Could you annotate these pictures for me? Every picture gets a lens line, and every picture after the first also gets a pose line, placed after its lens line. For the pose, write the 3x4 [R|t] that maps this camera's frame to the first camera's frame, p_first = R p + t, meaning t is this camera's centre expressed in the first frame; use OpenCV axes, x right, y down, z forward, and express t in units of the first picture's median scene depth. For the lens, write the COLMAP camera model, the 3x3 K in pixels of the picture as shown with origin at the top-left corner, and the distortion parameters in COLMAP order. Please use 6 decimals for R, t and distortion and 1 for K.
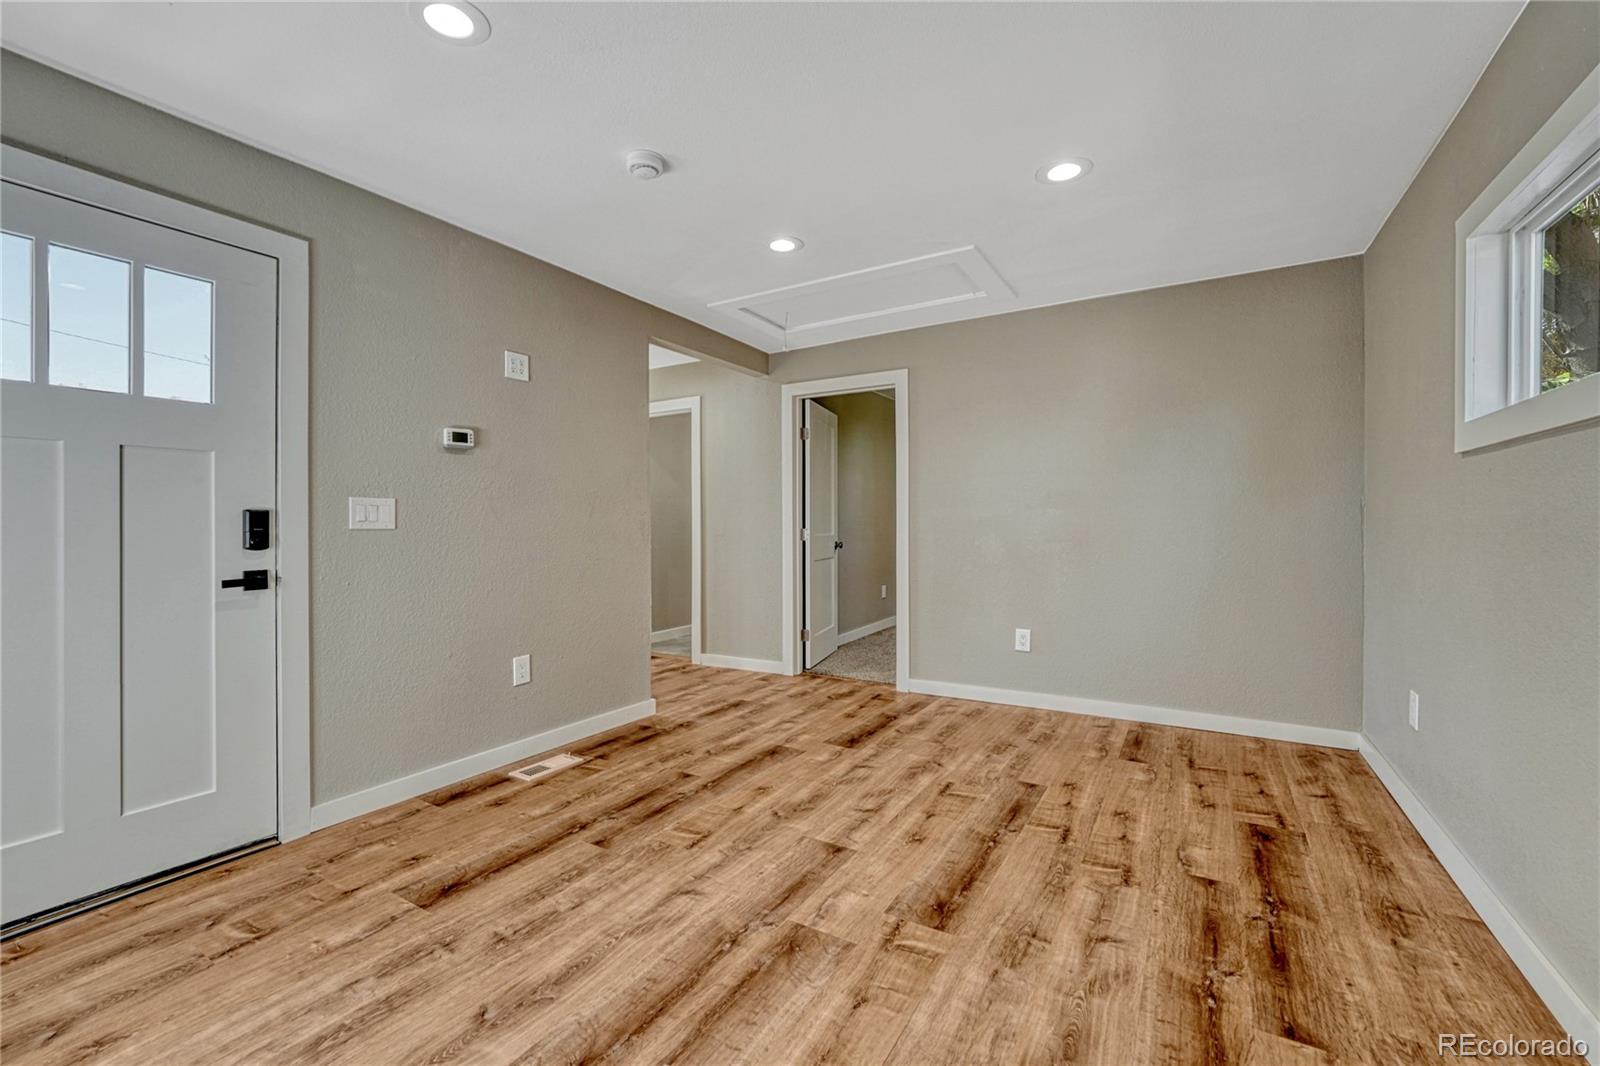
lens RADIAL K [[663.2, 0, 802.1], [0, 663.2, 529.5], [0, 0, 1]] dist [-0.003066, -0.000024]
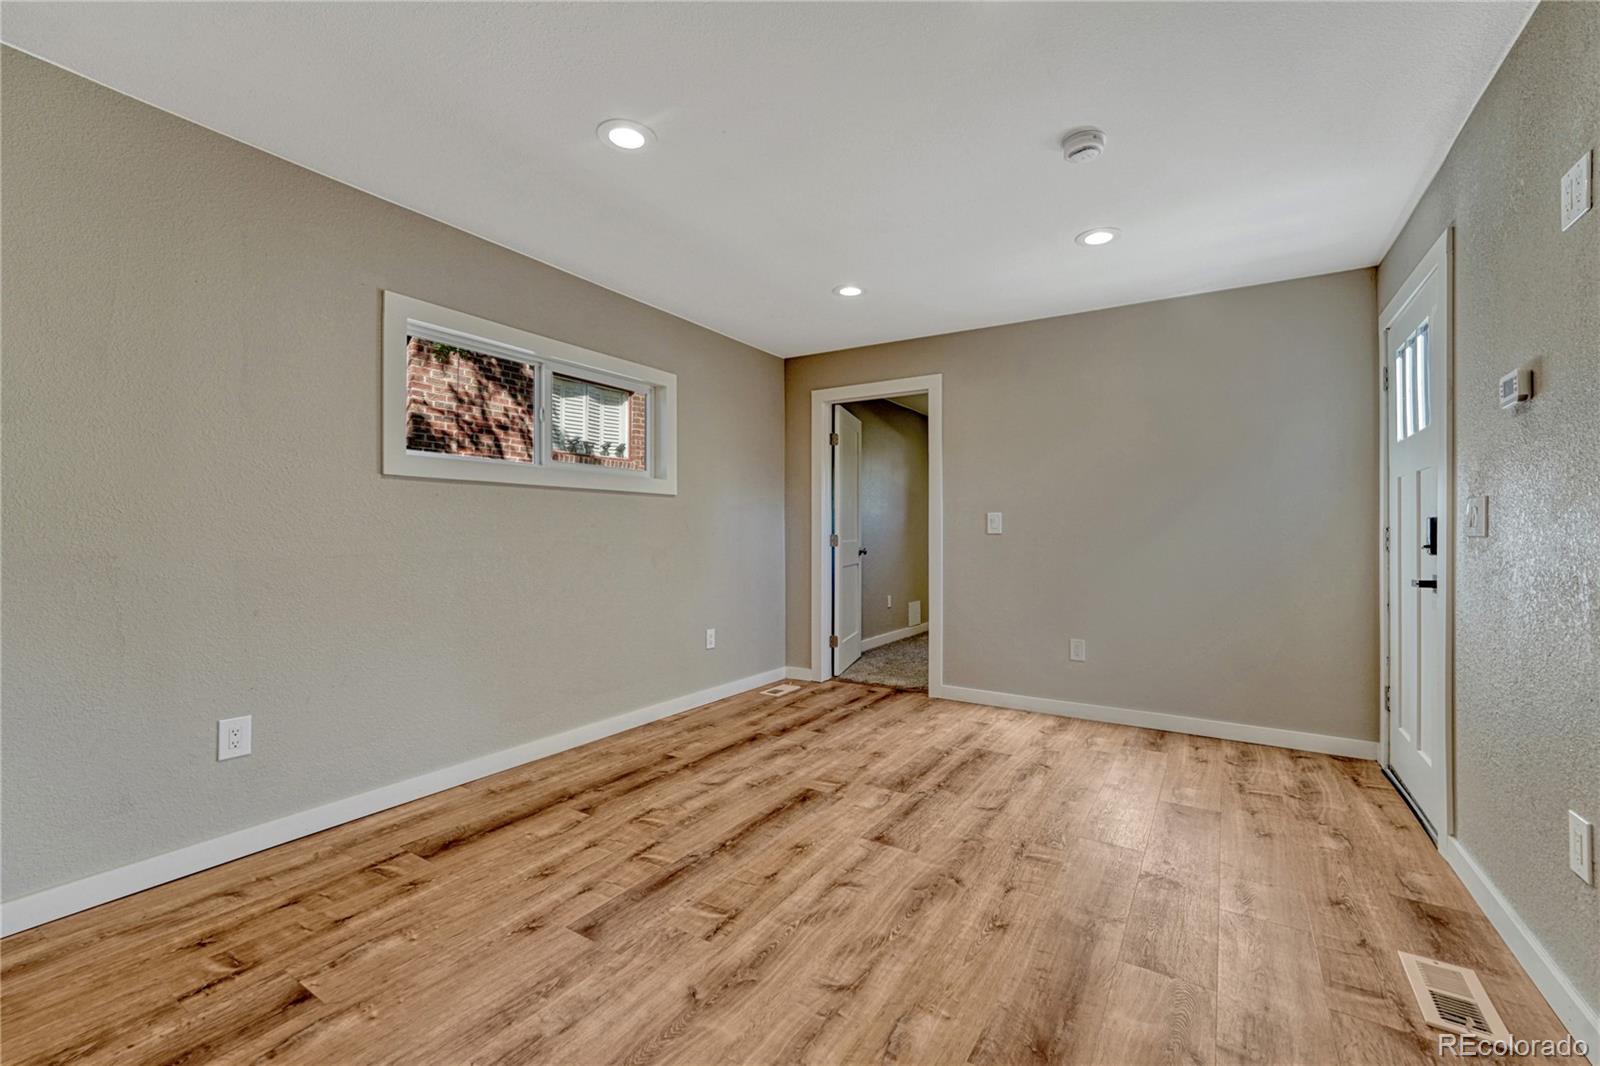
lens RADIAL K [[660.9, 0, 800.0], [0, 660.9, 533.0], [0, 0, 1]] dist [-0.010207, 0.000066]
pose [[-0.999472, 0.000291, 0.032484, 0.132319], [0.000624, 0.999948, 0.010216, -0.012208], [-0.032480, 0.010231, -0.999420, 1.863209]]
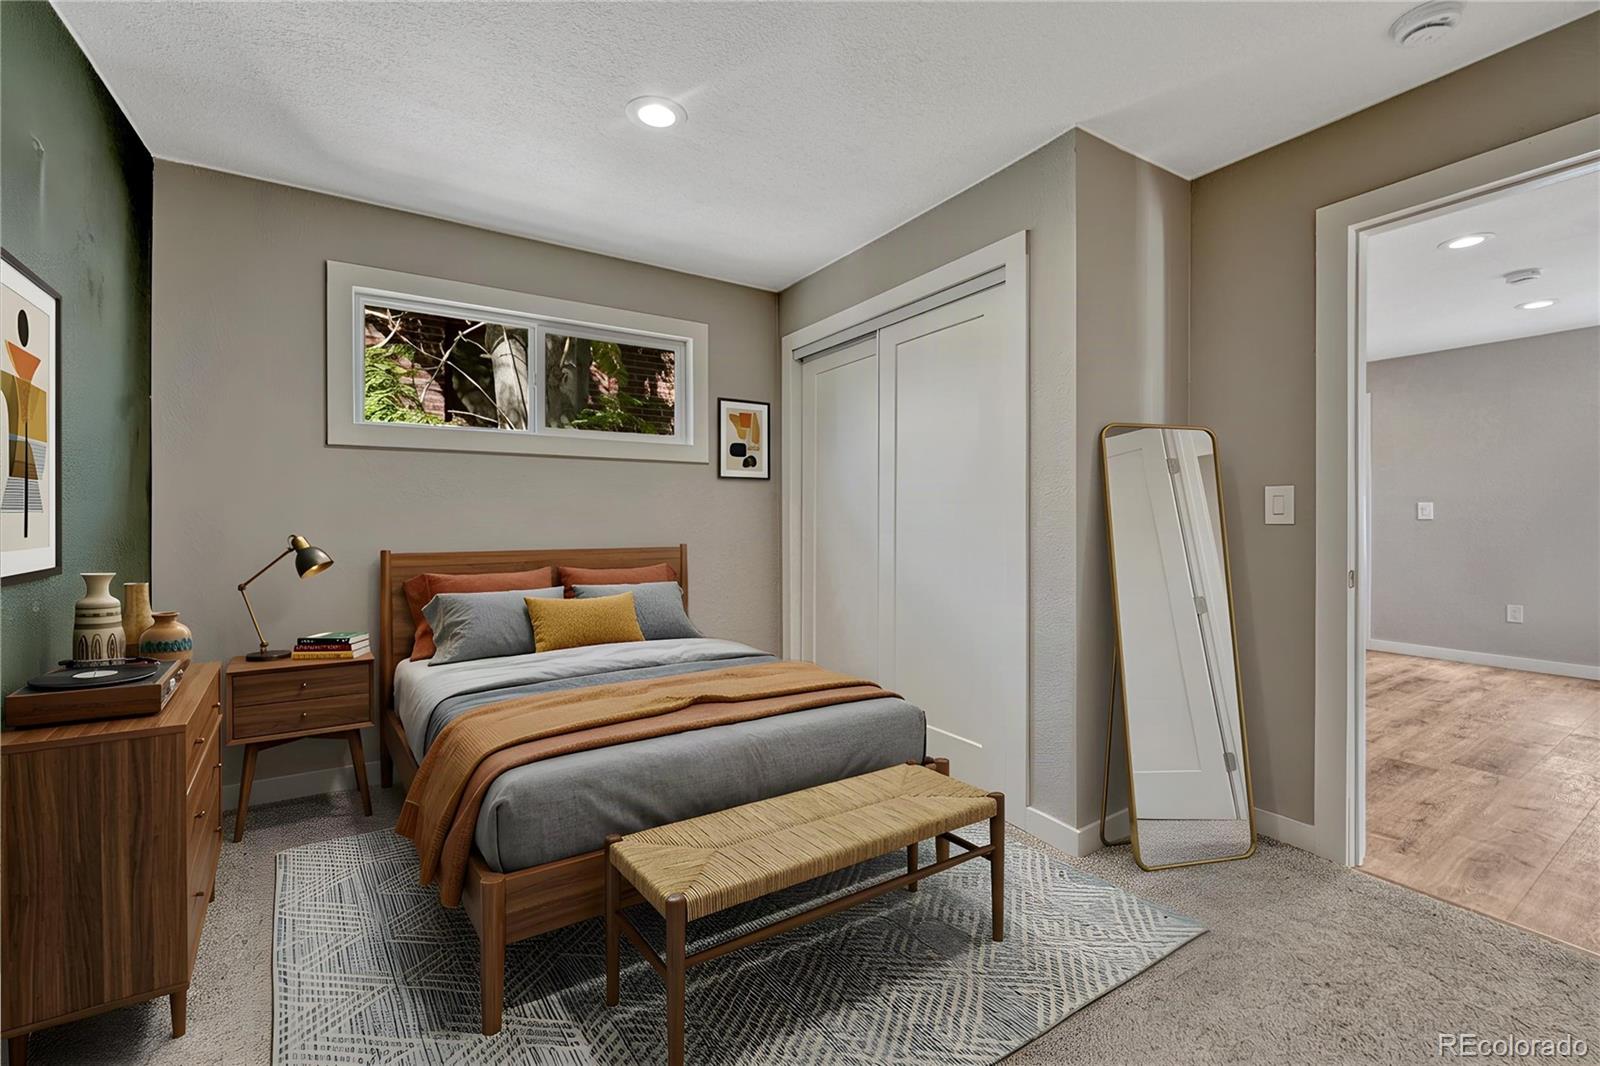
lens RADIAL K [[663.2, 0, 802.1], [0, 663.2, 529.5], [0, 0, 1]] dist [-0.003066, -0.000024]
pose [[-0.899602, 0.001474, 0.436707, 0.538727], [0.008711, 0.999856, 0.014570, -0.009067], [-0.436623, 0.016912, -0.899486, 2.882395]]
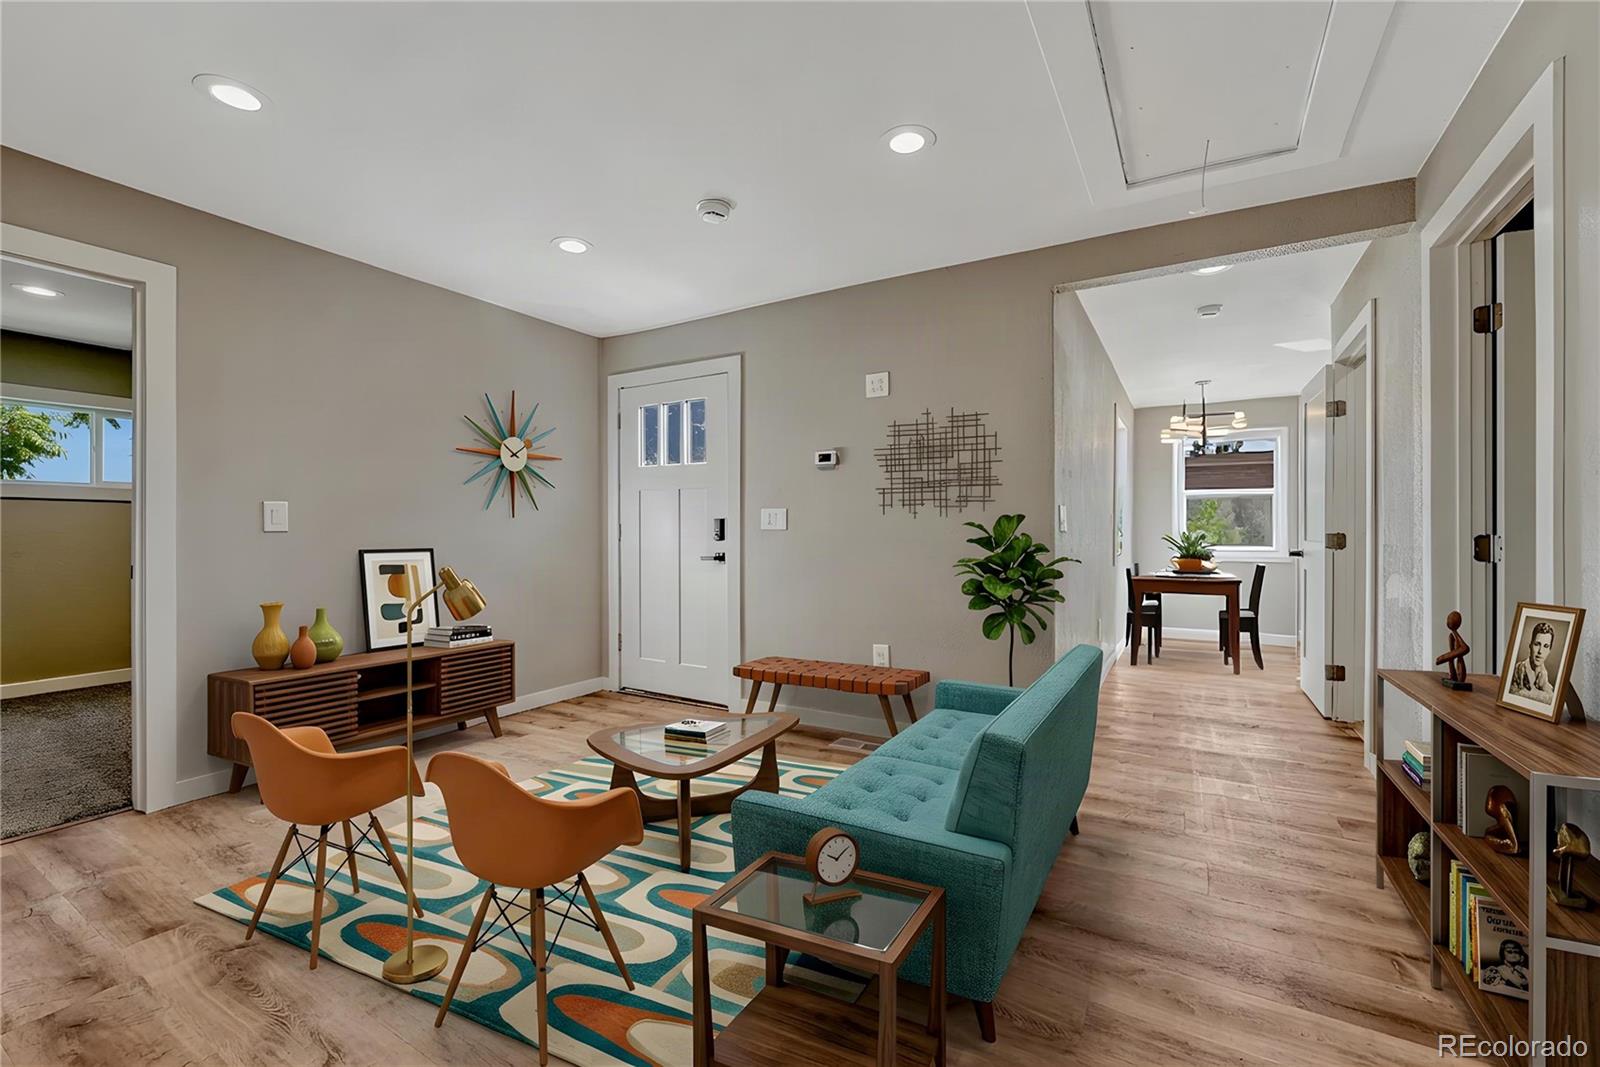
lens RADIAL K [[663.2, 0, 802.1], [0, 663.2, 530.0], [0, 0, 1]] dist [-0.003066, -0.000024]
pose [[-0.002466, 0.004906, -0.999985, 0.869616], [-0.007348, 0.999961, 0.004924, -0.007853], [0.999970, 0.007360, -0.002429, 1.104459]]
